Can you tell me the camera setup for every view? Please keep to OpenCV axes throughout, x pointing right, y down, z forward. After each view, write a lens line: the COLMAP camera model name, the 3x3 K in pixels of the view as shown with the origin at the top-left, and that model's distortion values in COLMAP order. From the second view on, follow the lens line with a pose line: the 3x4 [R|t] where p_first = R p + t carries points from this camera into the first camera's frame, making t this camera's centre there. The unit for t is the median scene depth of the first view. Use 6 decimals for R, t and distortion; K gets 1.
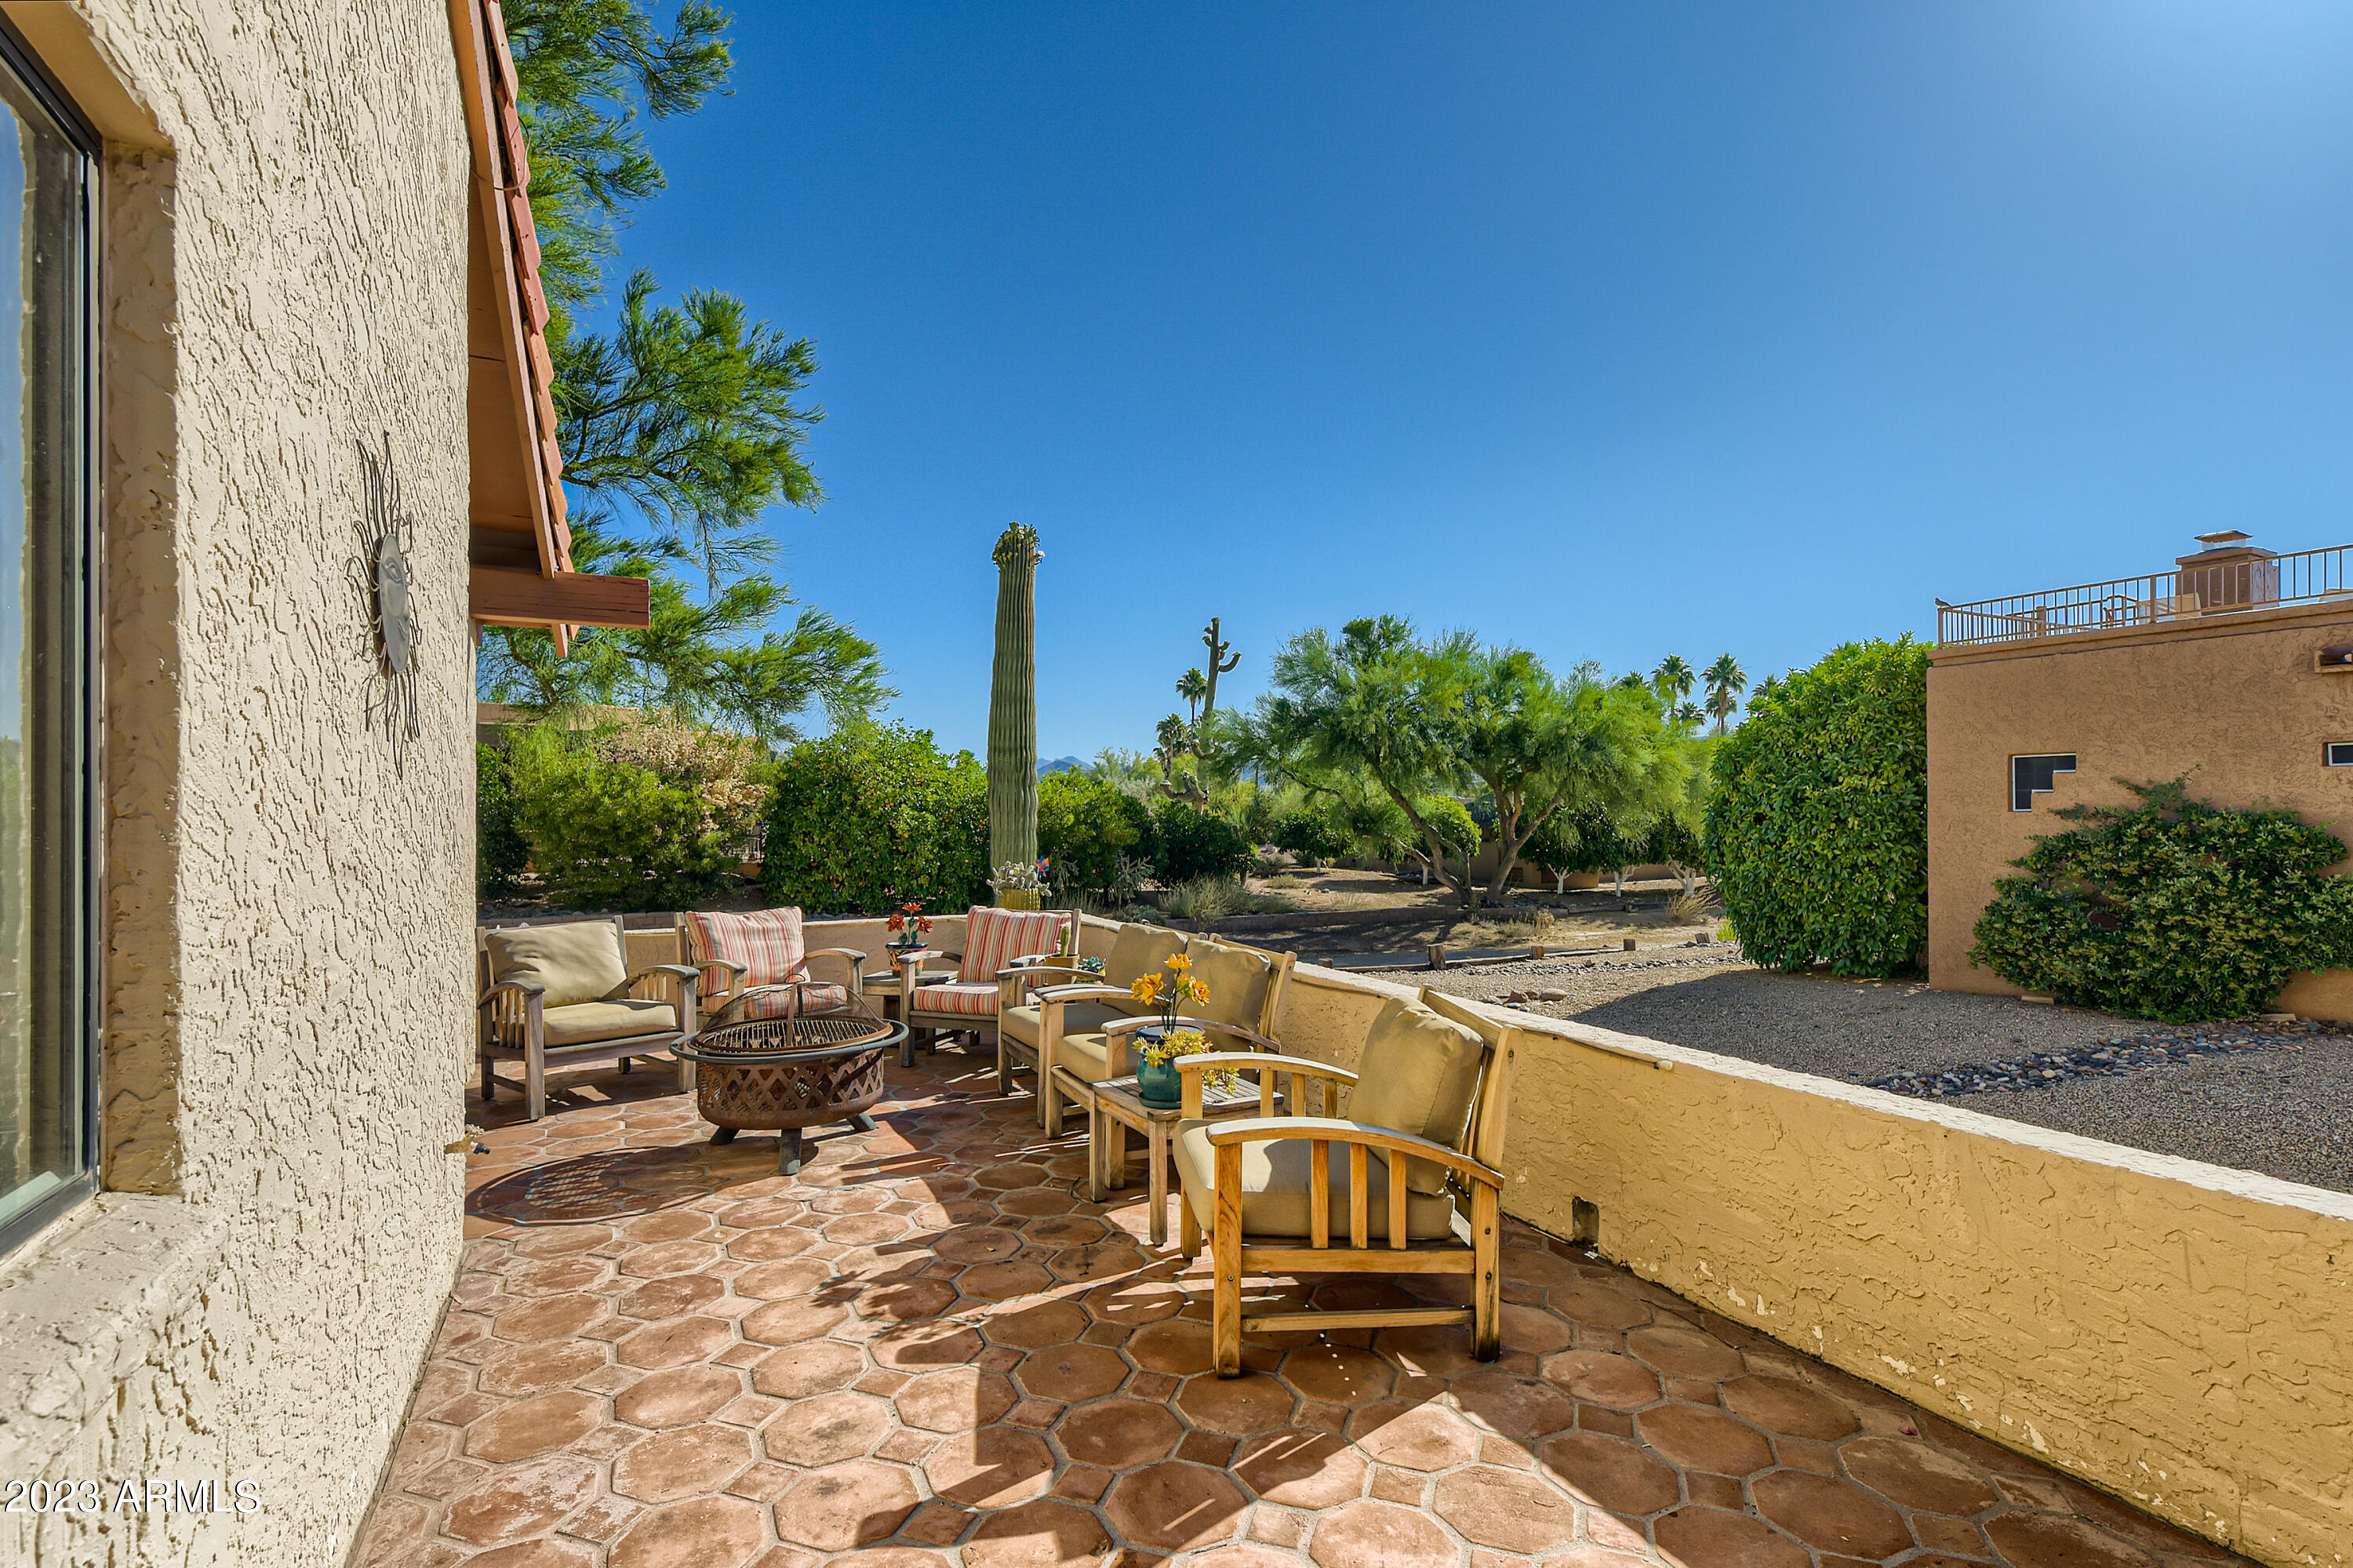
lens RADIAL K [[1092.1, 0, 1177.5], [0, 1092.1, 798.6], [0, 0, 1]] dist [0.014318, -0.004122]
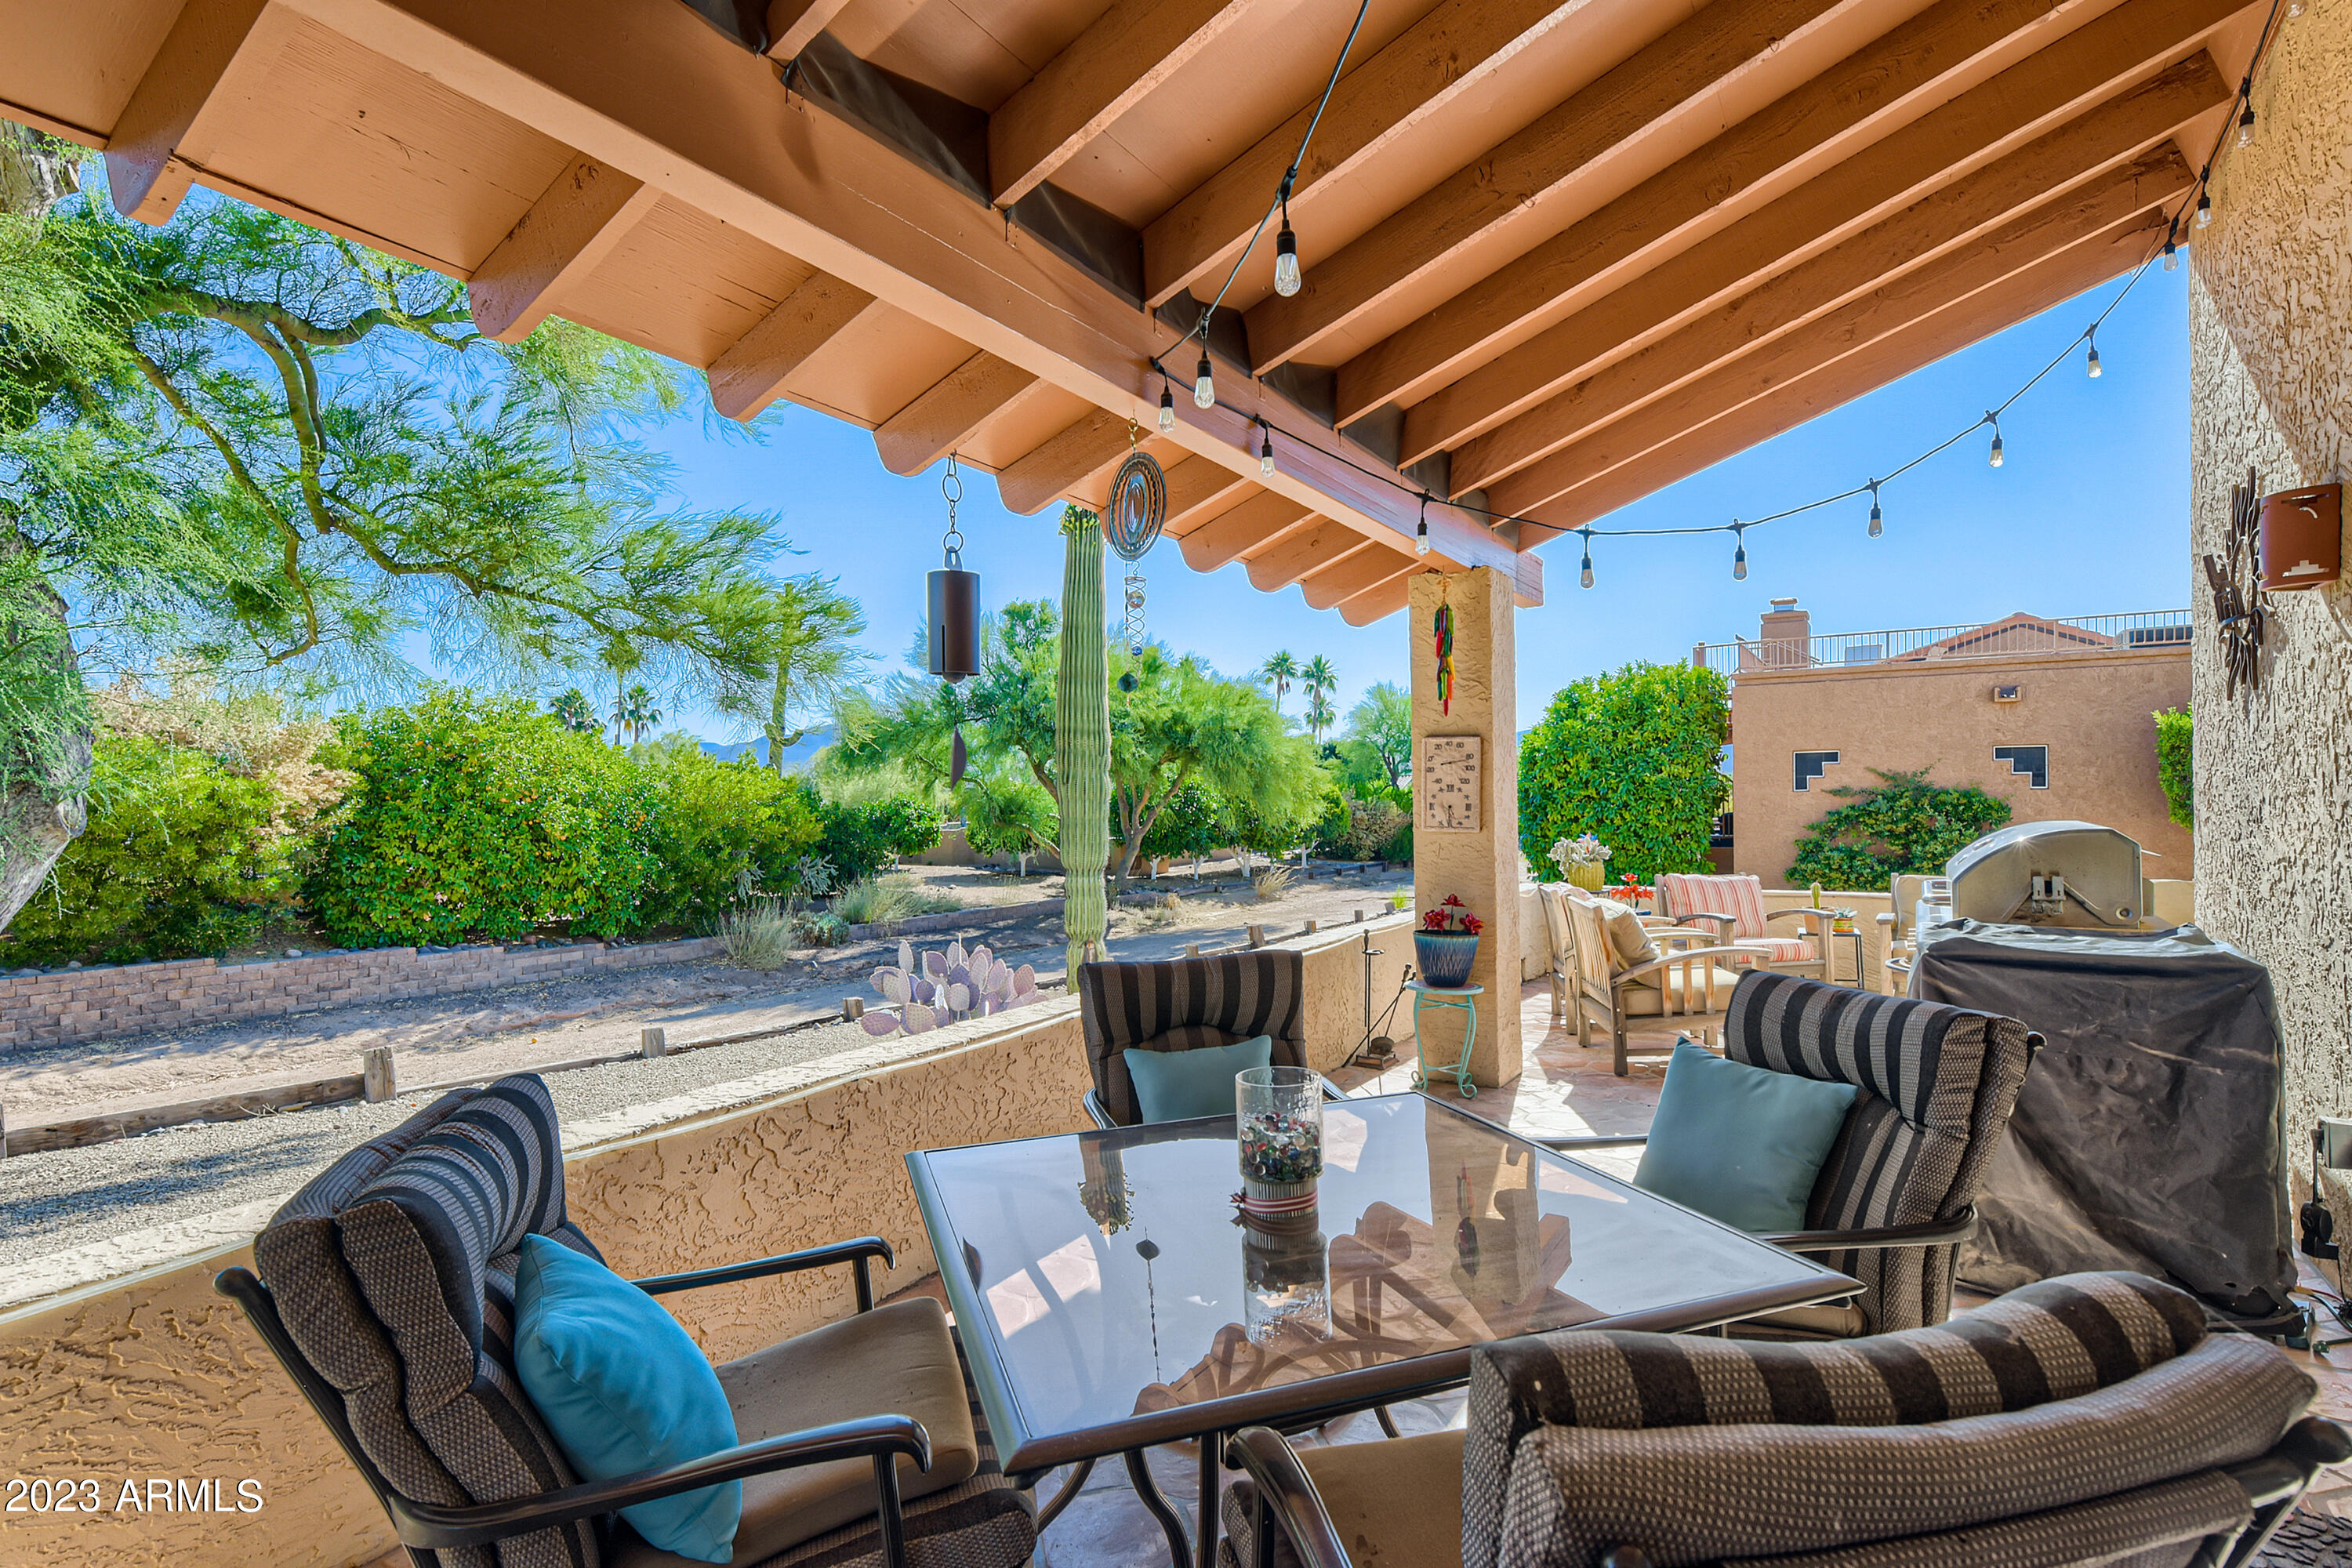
lens RADIAL K [[1150.9, 0, 1171.3], [0, 1150.9, 817.6], [0, 0, 1]] dist [0.015217, -0.005991]
pose [[0.847190, -0.017451, 0.531003, -0.322435], [0.005328, 0.999689, 0.024353, 0.002209], [-0.531263, -0.017802, 0.847020, 0.078333]]
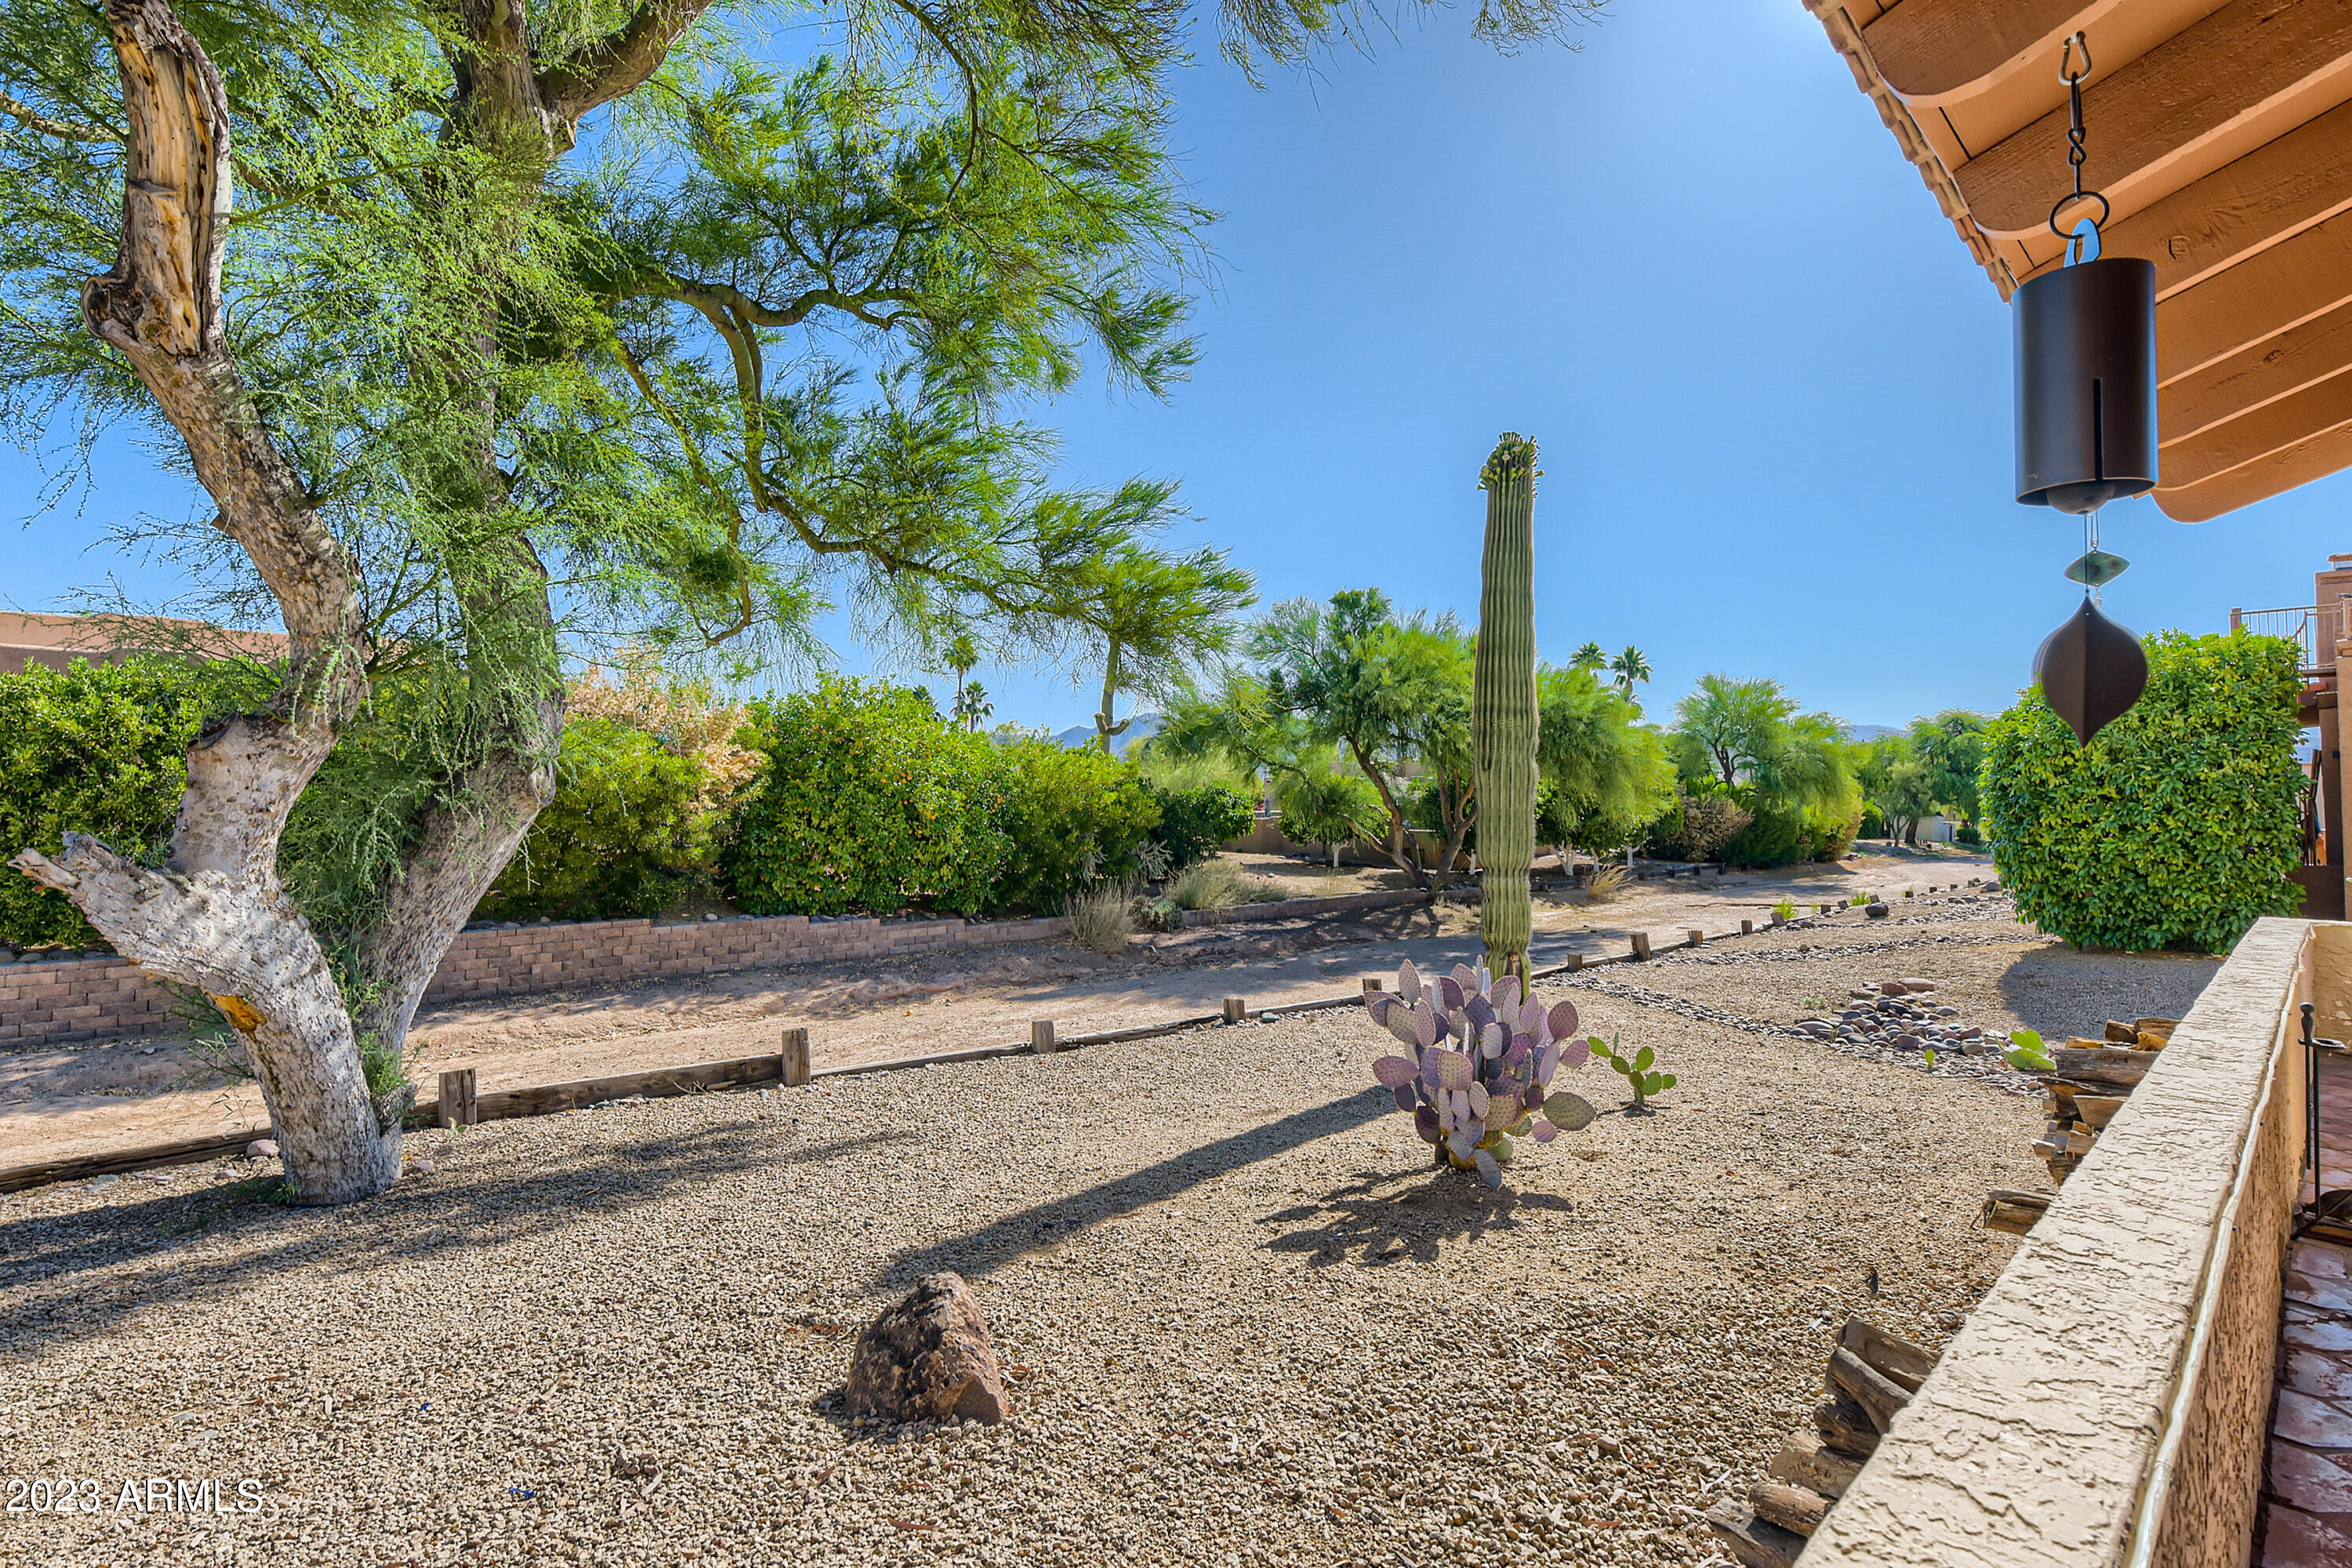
lens RADIAL K [[1091.6, 0, 1167.1], [0, 1091.6, 768.9], [0, 0, 1]] dist [0.014318, -0.004122]
pose [[0.951276, 0.013126, 0.308060, -0.339125], [-0.010287, 0.999888, -0.010838, 0.004938], [-0.308168, 0.007141, 0.951305, 0.170548]]
